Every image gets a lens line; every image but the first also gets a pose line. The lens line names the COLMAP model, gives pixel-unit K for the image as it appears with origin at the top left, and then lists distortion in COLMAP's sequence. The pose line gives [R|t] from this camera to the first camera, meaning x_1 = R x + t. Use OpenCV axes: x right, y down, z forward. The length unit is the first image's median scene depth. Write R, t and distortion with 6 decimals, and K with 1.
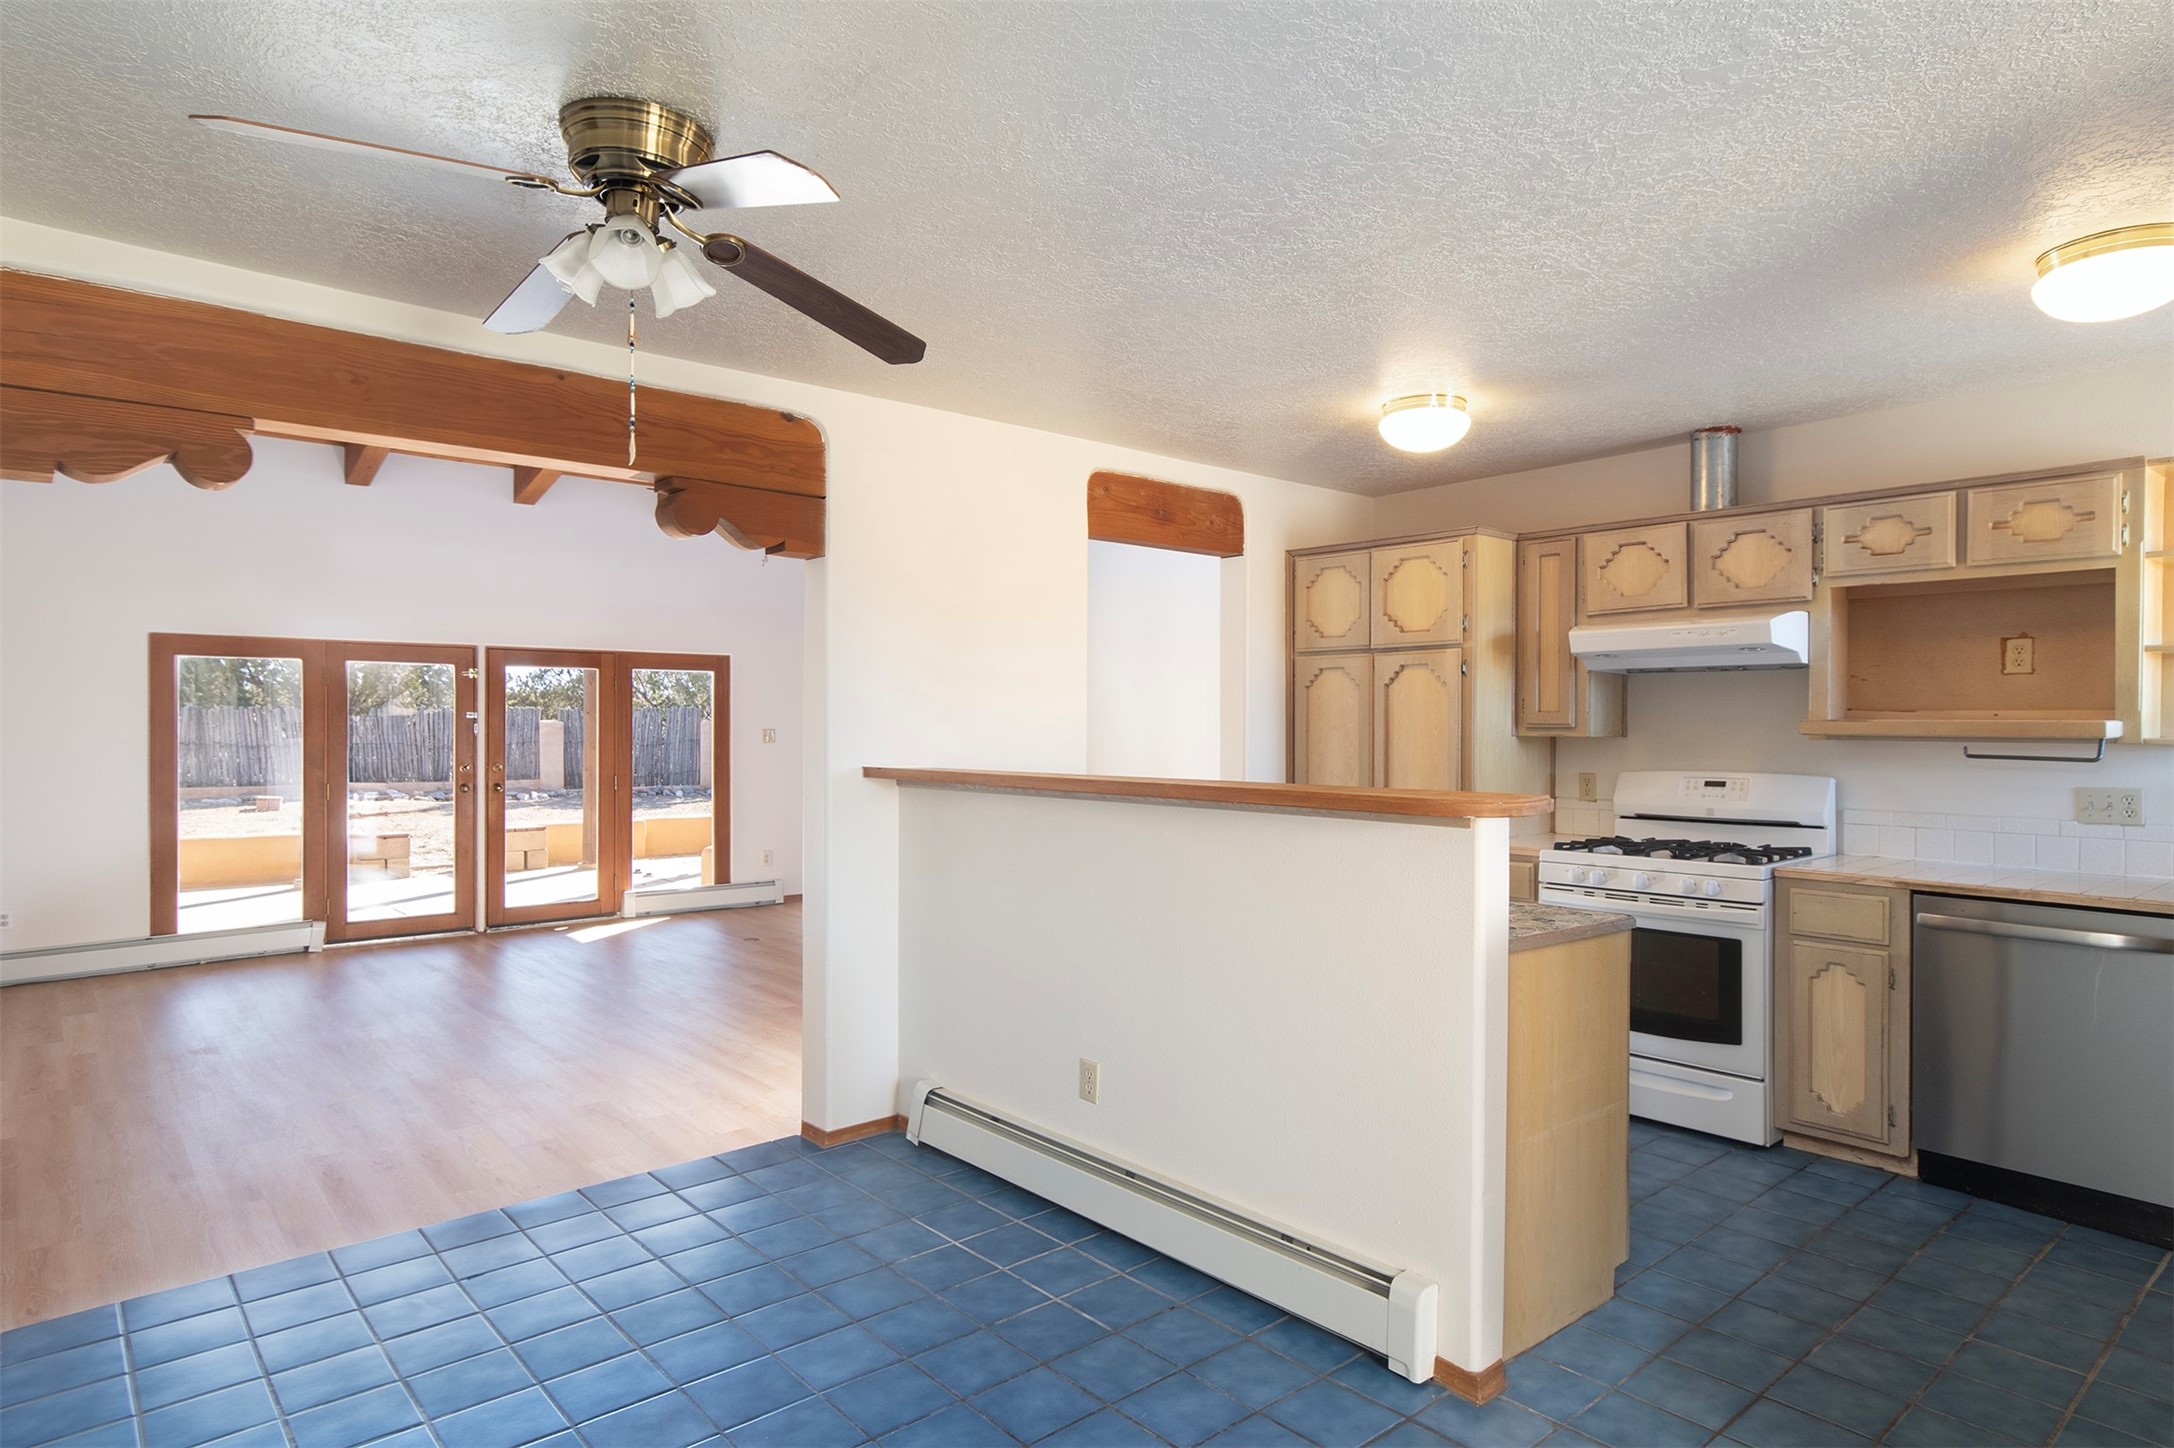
lens RADIAL K [[1182.3, 0, 1083.3], [0, 1182.3, 726.6], [0, 0, 1]] dist [0.001548, 0.000357]
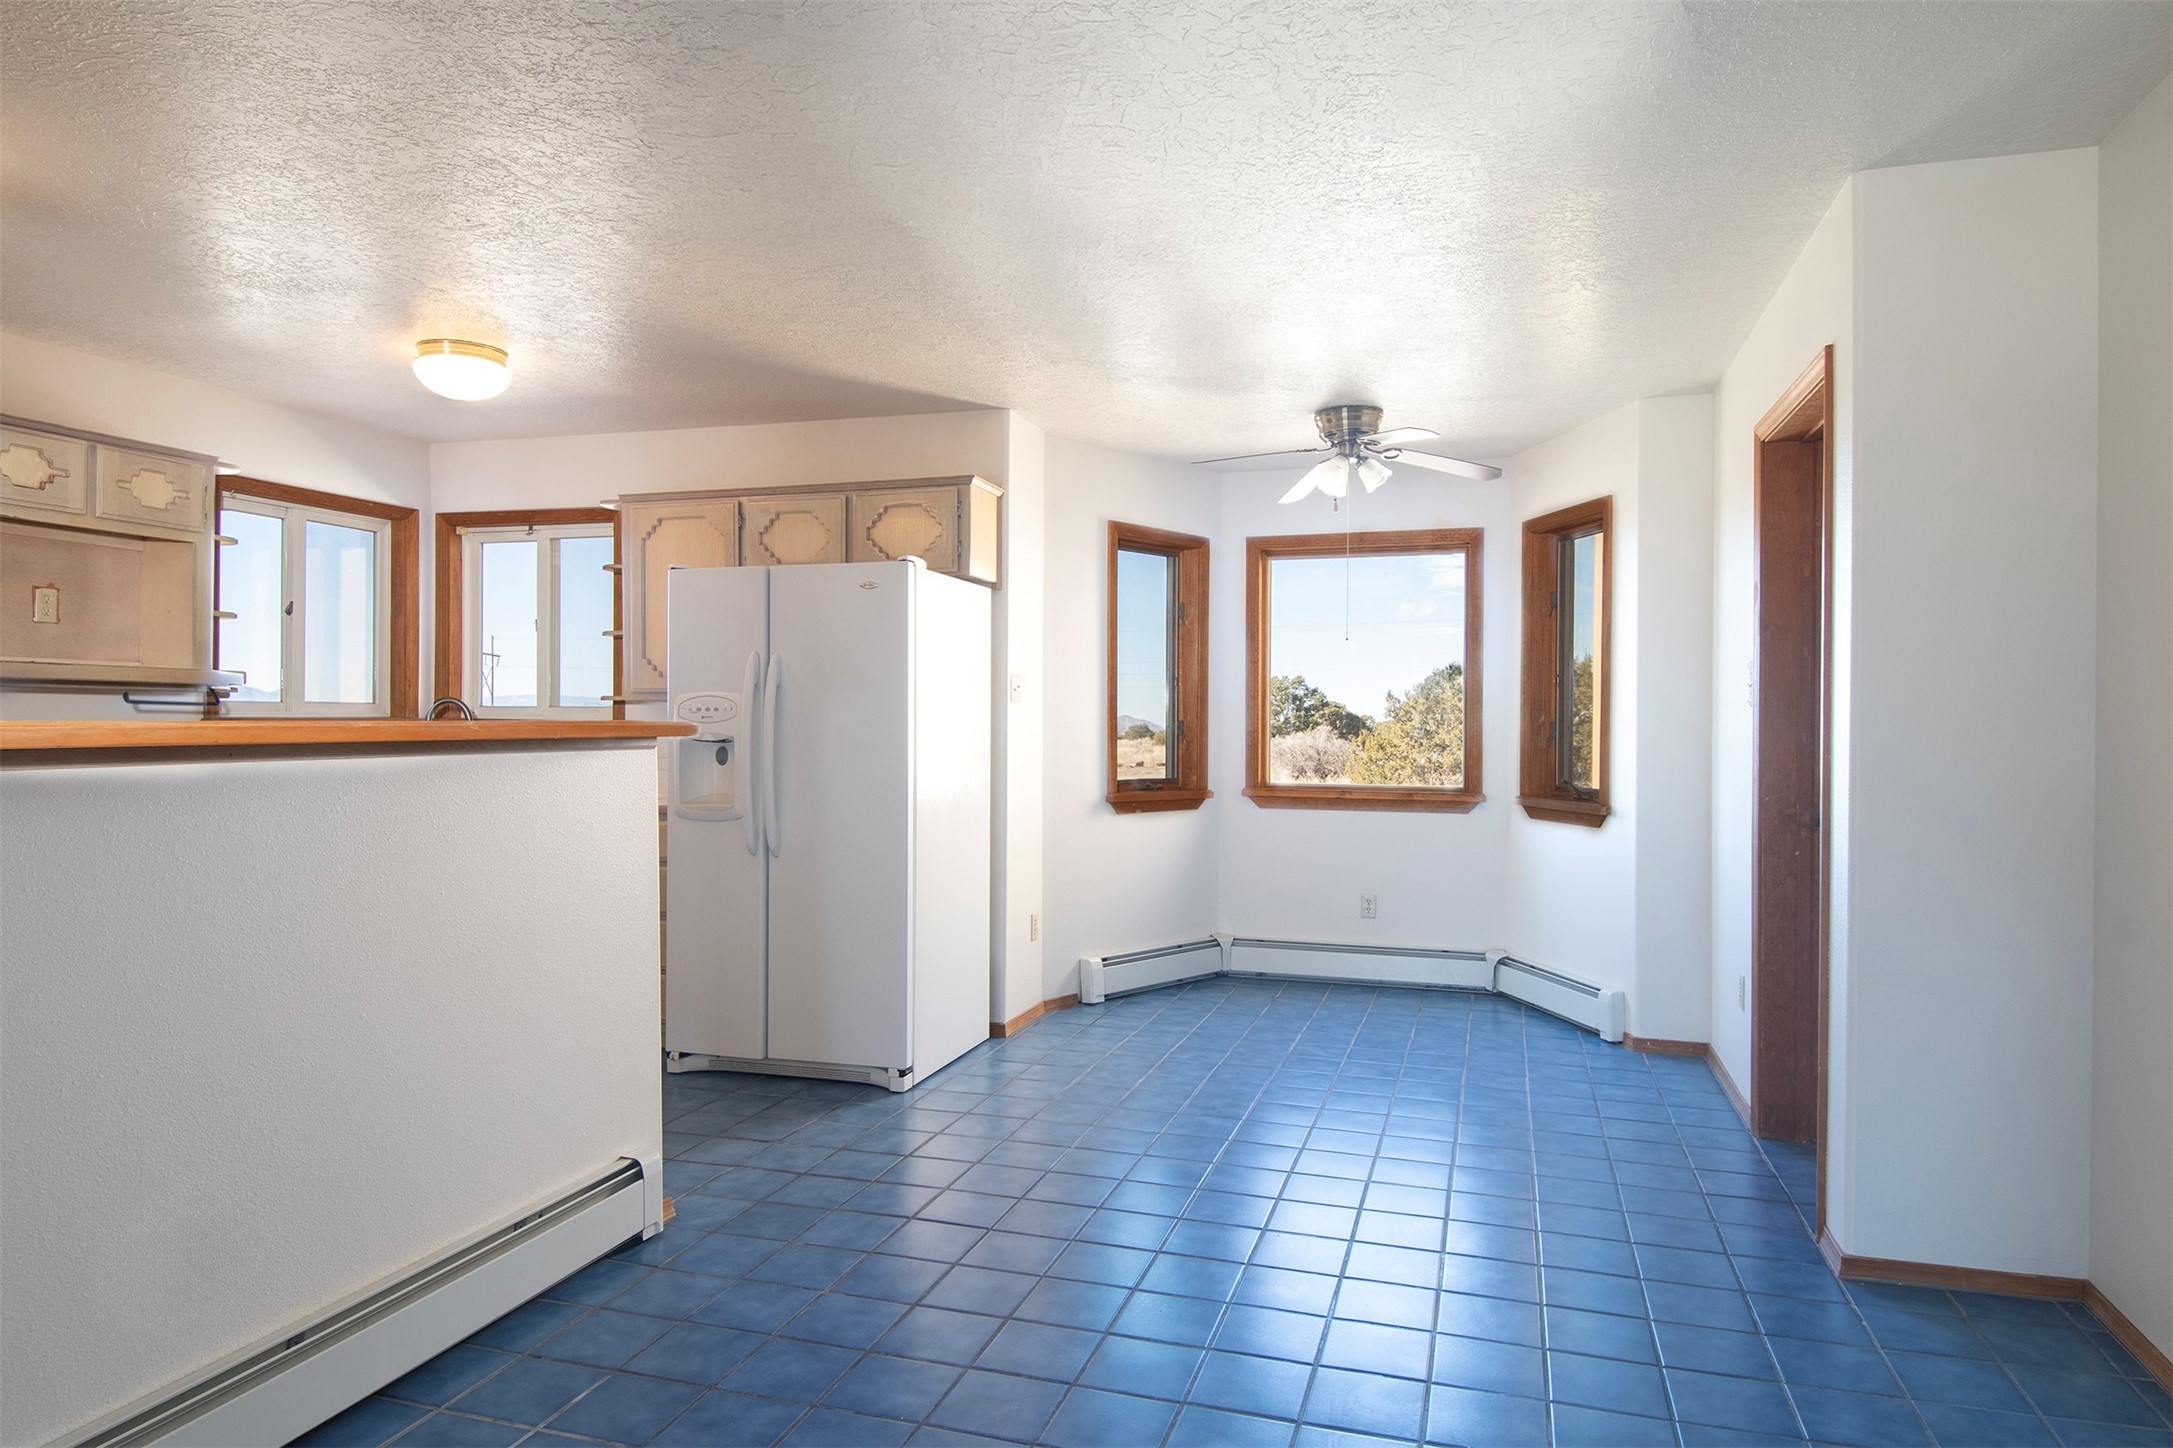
lens RADIAL K [[1311.7, 0, 1081.4], [0, 1311.7, 723.7], [0, 0, 1]] dist [-0.001083, -0.000177]
pose [[-0.512652, -0.006510, 0.858572, -0.912427], [-0.006698, 0.999971, 0.003583, 0.046768], [-0.858570, -0.003914, -0.512681, 1.163729]]
